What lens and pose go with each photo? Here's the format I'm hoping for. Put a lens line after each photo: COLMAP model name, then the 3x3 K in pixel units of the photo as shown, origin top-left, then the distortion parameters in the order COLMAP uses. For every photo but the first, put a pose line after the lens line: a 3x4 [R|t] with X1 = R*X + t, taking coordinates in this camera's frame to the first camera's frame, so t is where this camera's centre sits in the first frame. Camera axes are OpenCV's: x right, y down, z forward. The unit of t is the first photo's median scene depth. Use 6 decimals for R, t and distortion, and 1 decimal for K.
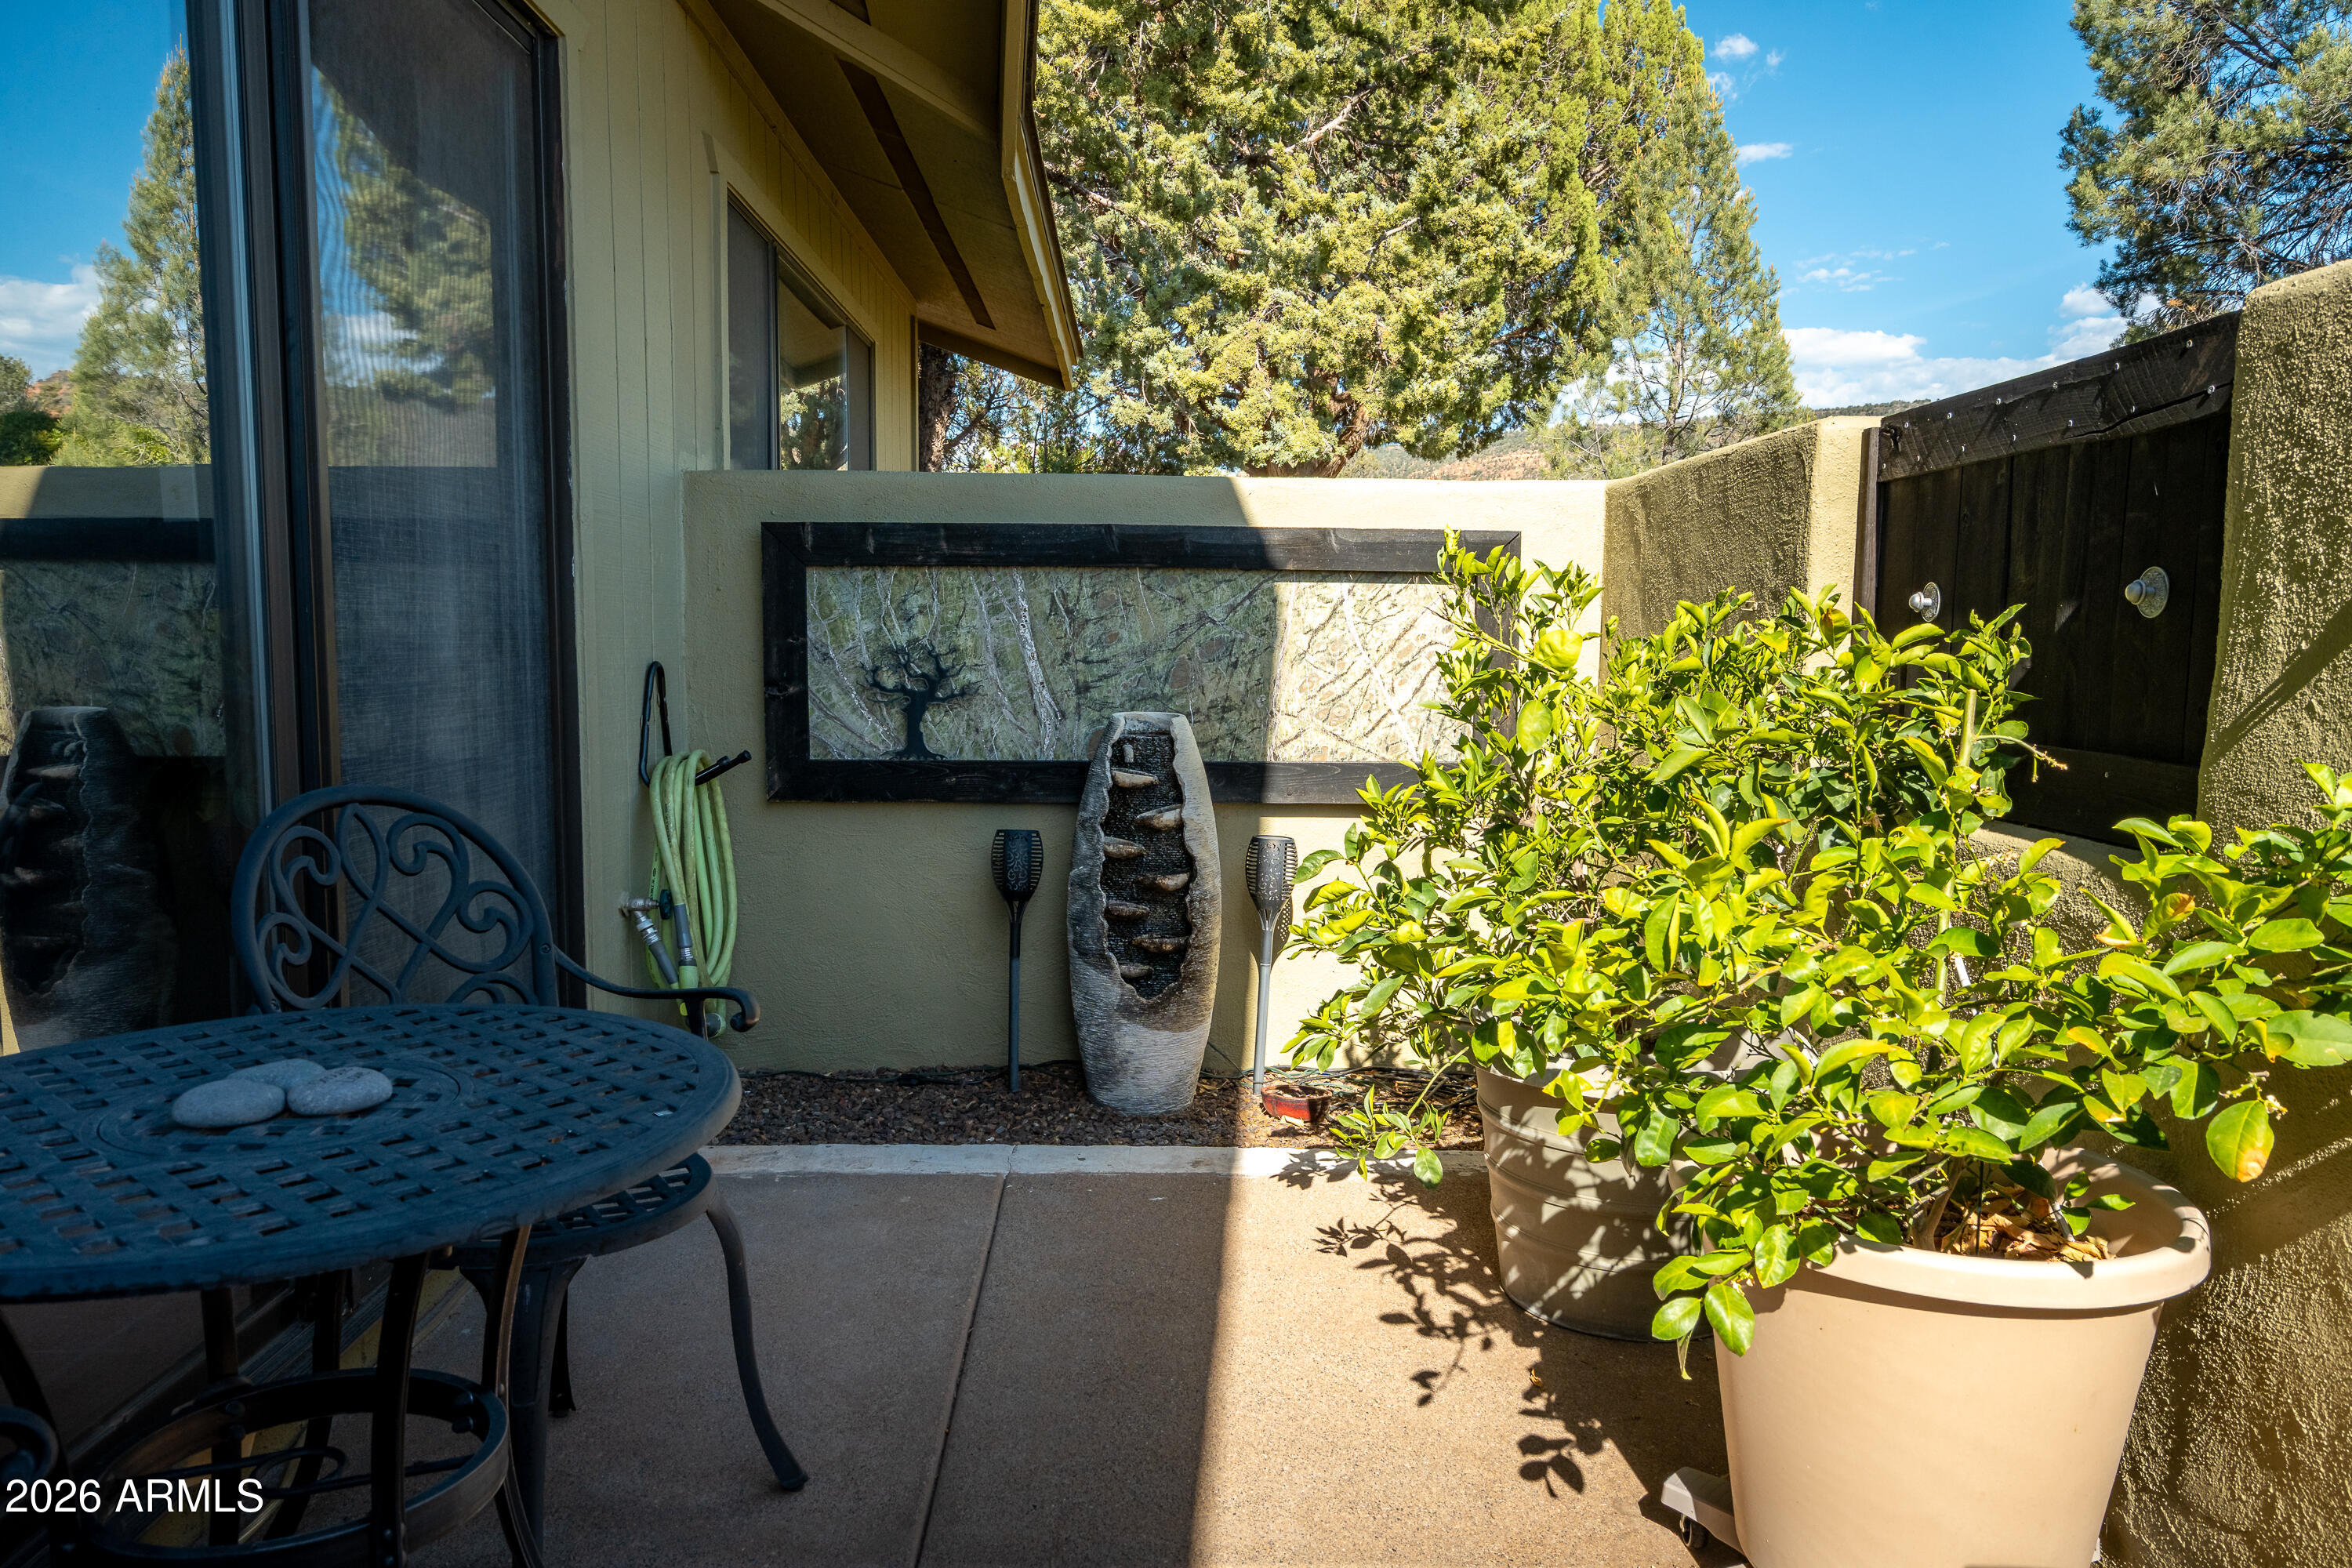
lens RADIAL K [[1627.6, 0, 1182.6], [0, 1627.6, 784.1], [0, 0, 1]] dist [-0.050851, -0.001706]
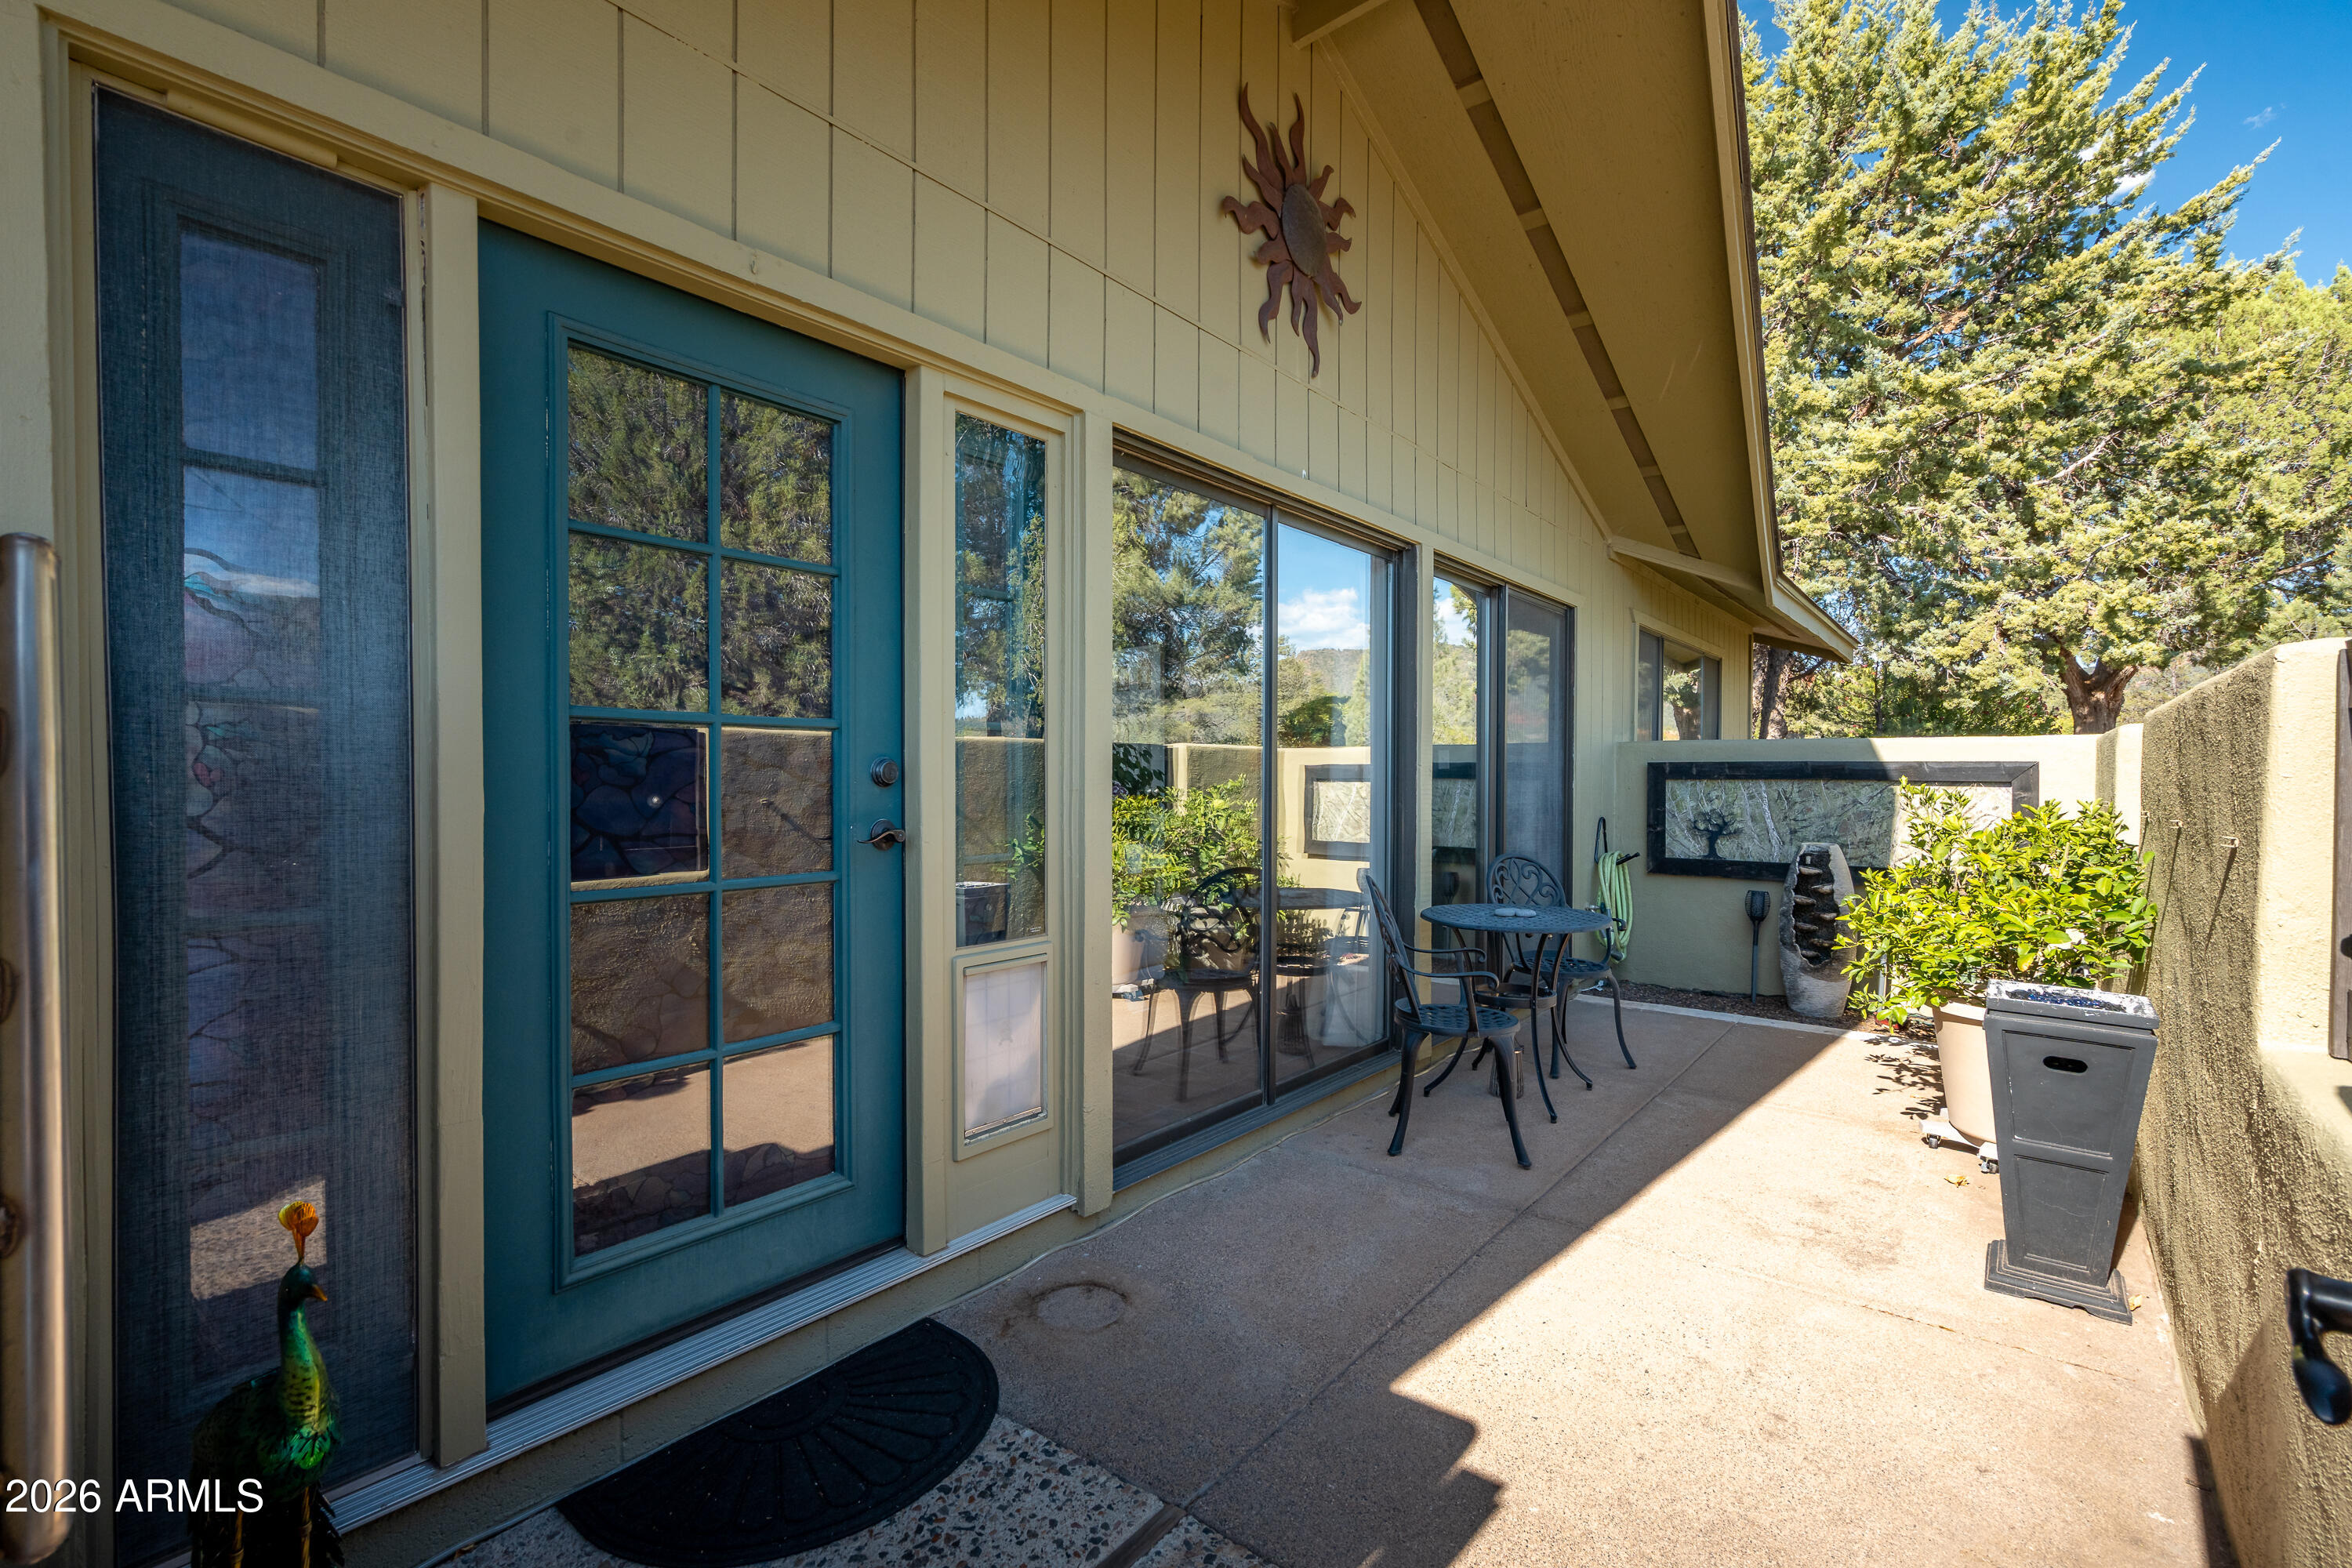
lens RADIAL K [[1059.7, 0, 1184.5], [0, 1059.7, 790.5], [0, 0, 1]] dist [-0.000348, -0.000628]
pose [[0.767862, 0.005655, -0.640590, 0.238857], [-0.065753, 0.995376, -0.070029, 0.044679], [0.637232, 0.095893, 0.764683, -0.704710]]
